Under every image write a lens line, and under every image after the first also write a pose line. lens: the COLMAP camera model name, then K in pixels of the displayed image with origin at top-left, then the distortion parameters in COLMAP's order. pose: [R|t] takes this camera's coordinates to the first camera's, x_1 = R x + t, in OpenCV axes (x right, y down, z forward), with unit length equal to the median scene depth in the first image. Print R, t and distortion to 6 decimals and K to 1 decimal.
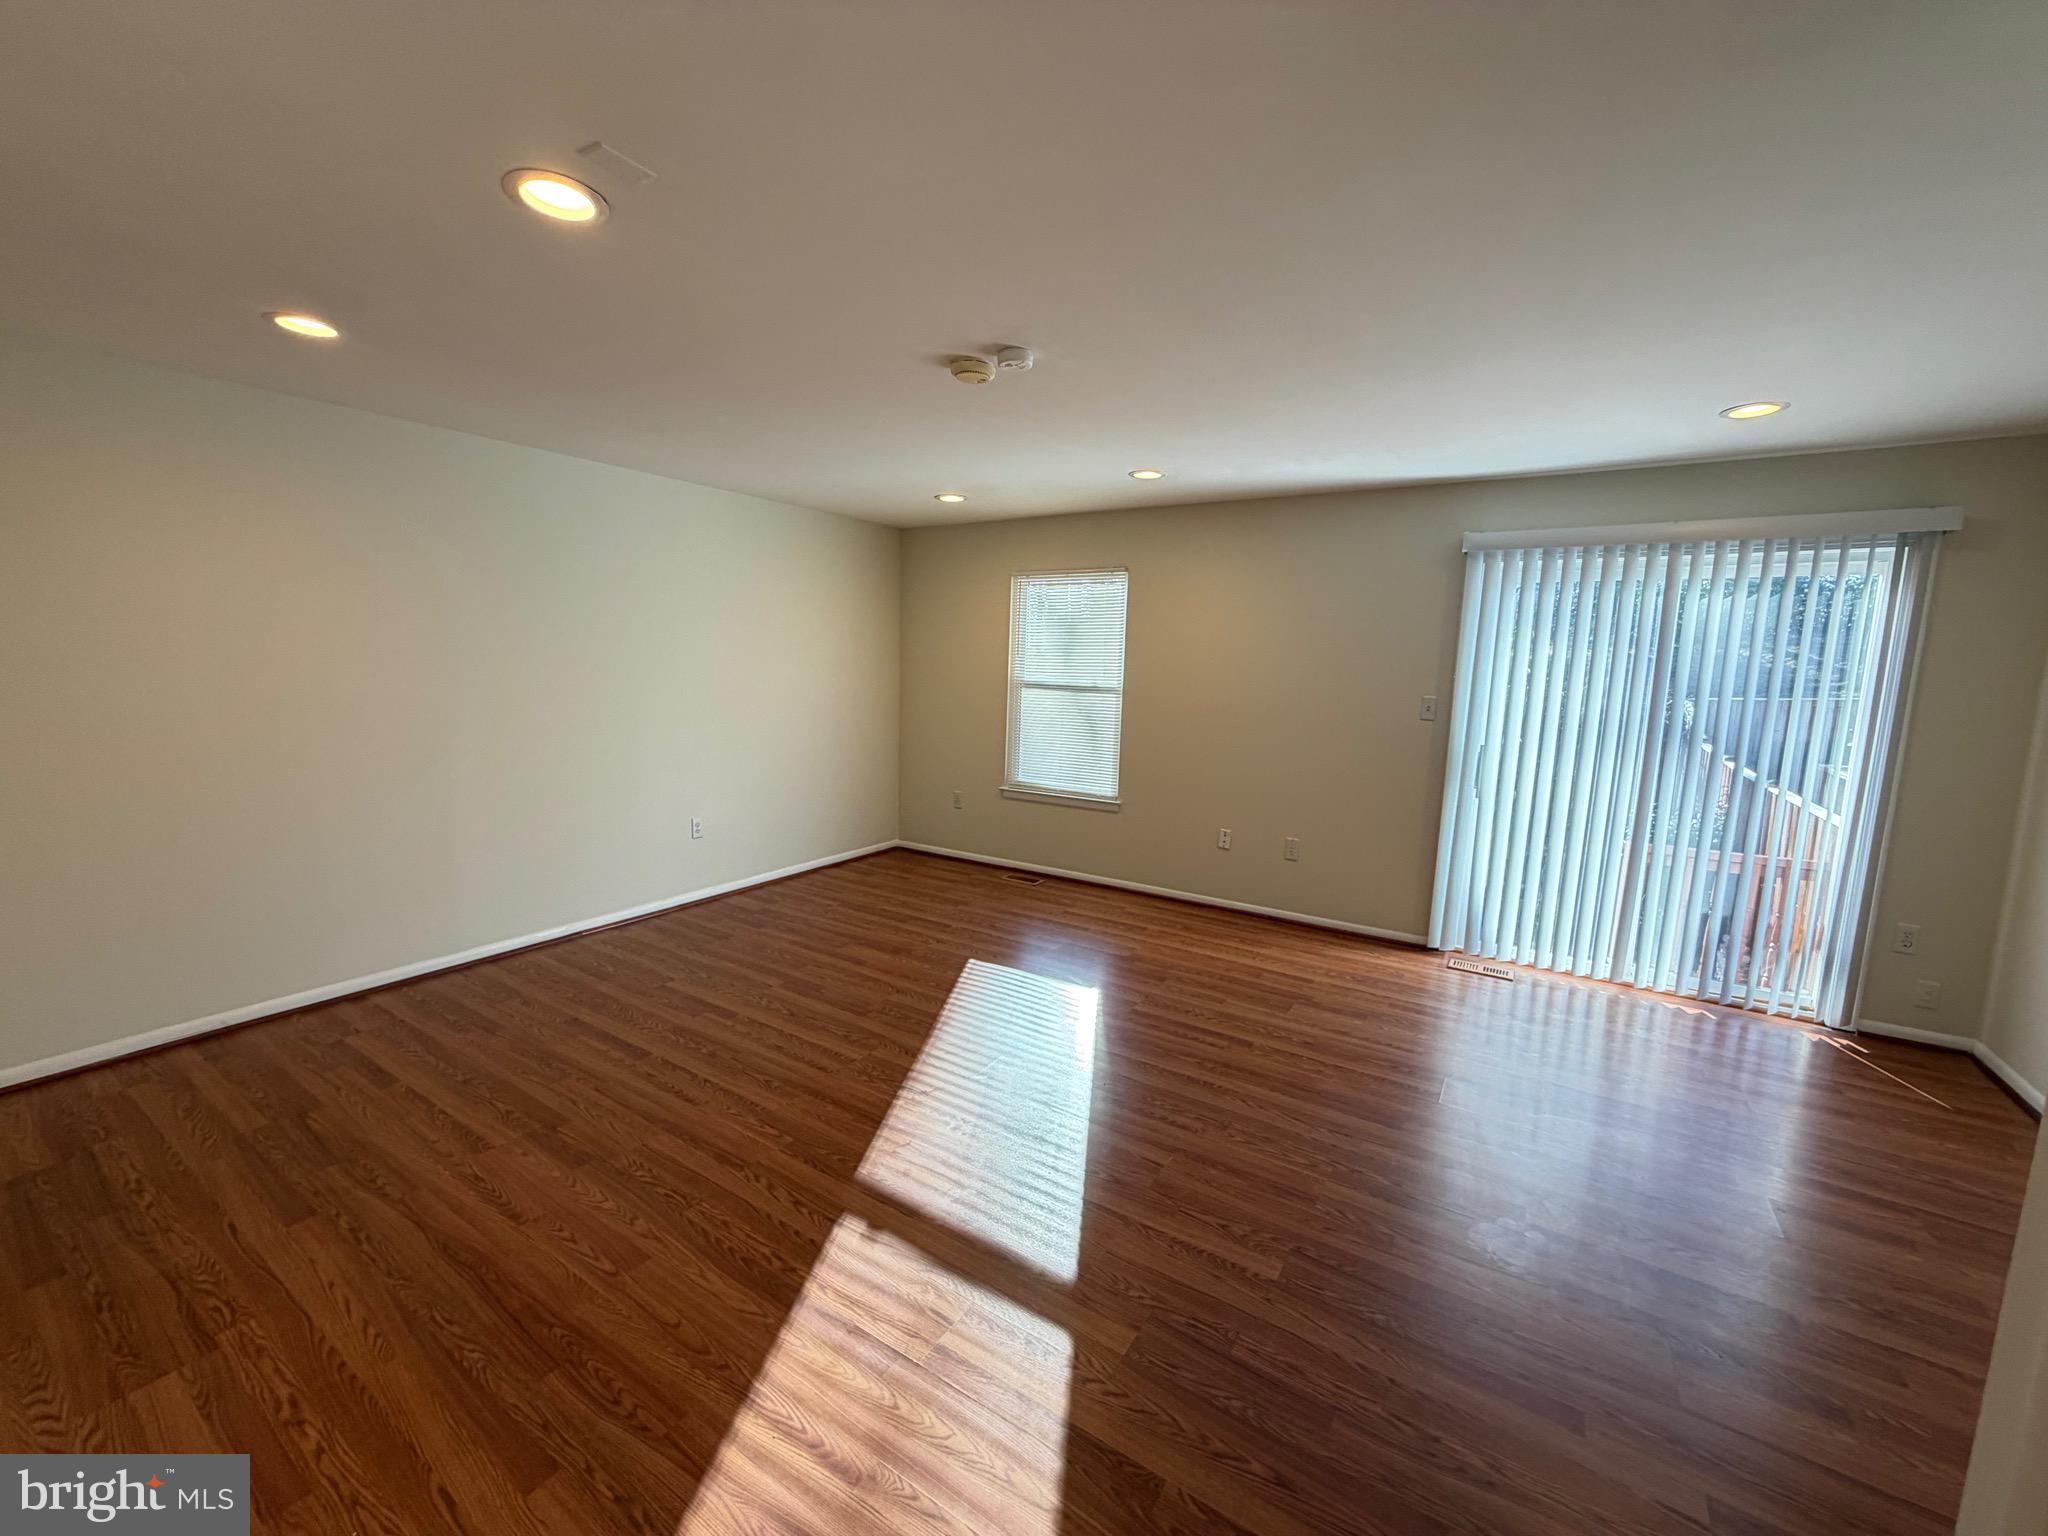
lens RADIAL K [[816.7, 0, 1019.4], [0, 816.7, 759.2], [0, 0, 1]] dist [-0.000336, 0.000281]
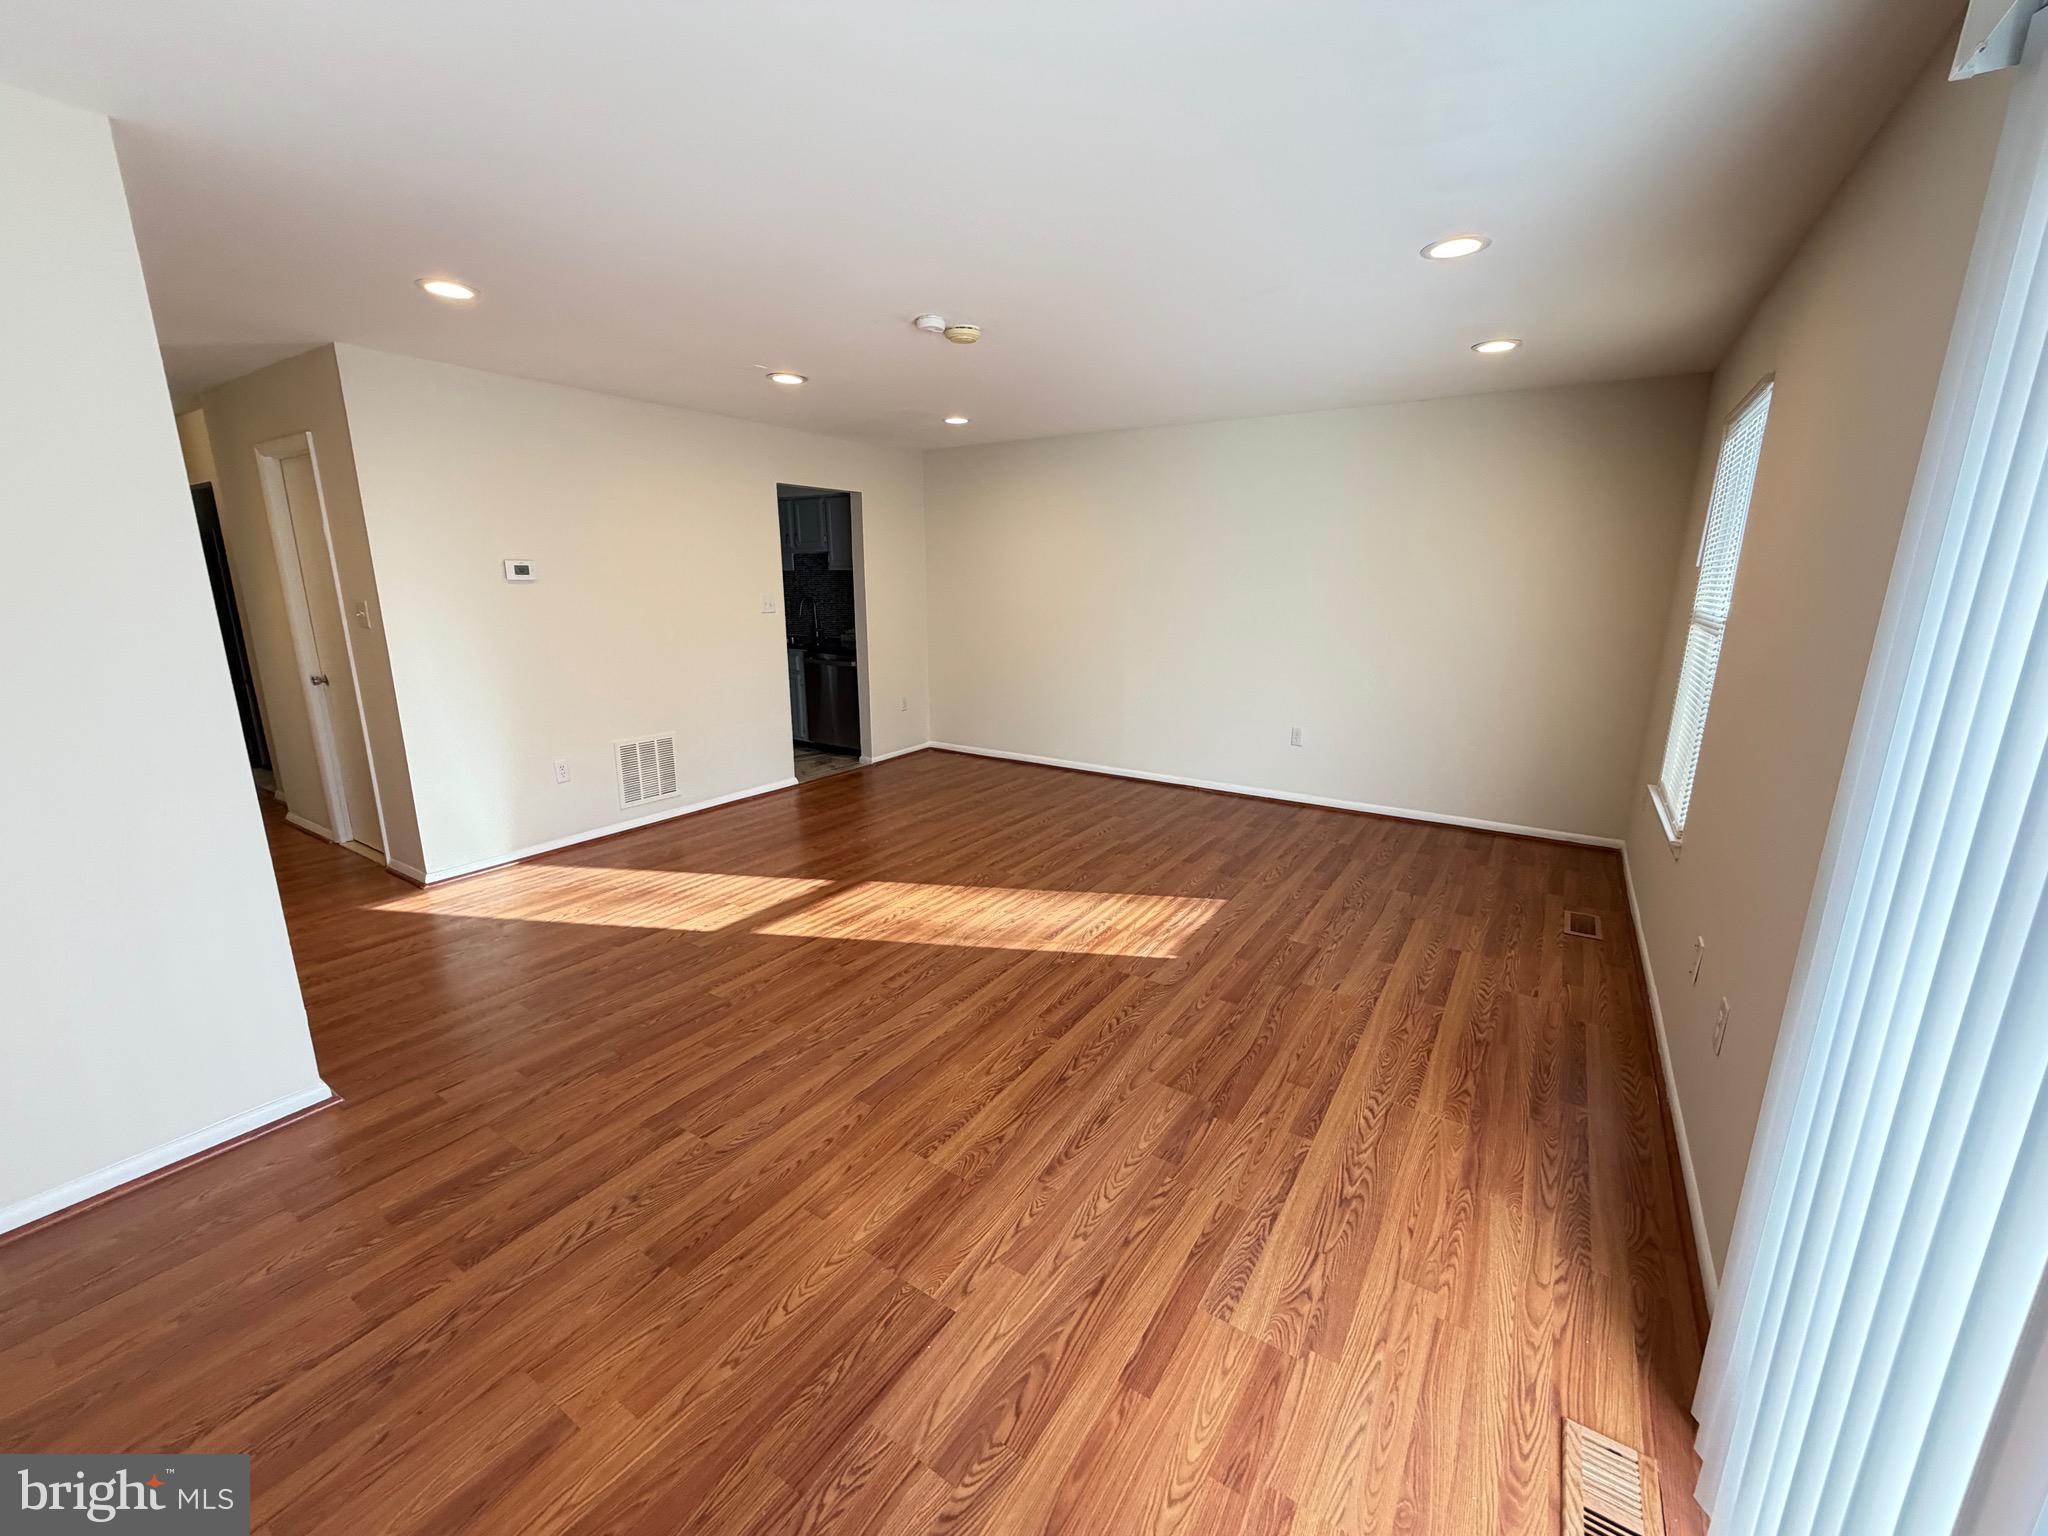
lens RADIAL K [[816.7, 0, 1022.2], [0, 816.7, 766.0], [0, 0, 1]] dist [-0.000336, 0.000281]
pose [[-0.006930, 0.202762, -0.979203, 0.984644], [-0.128147, 0.970973, 0.201965, -0.073924], [0.991731, 0.126882, 0.019255, 0.874547]]
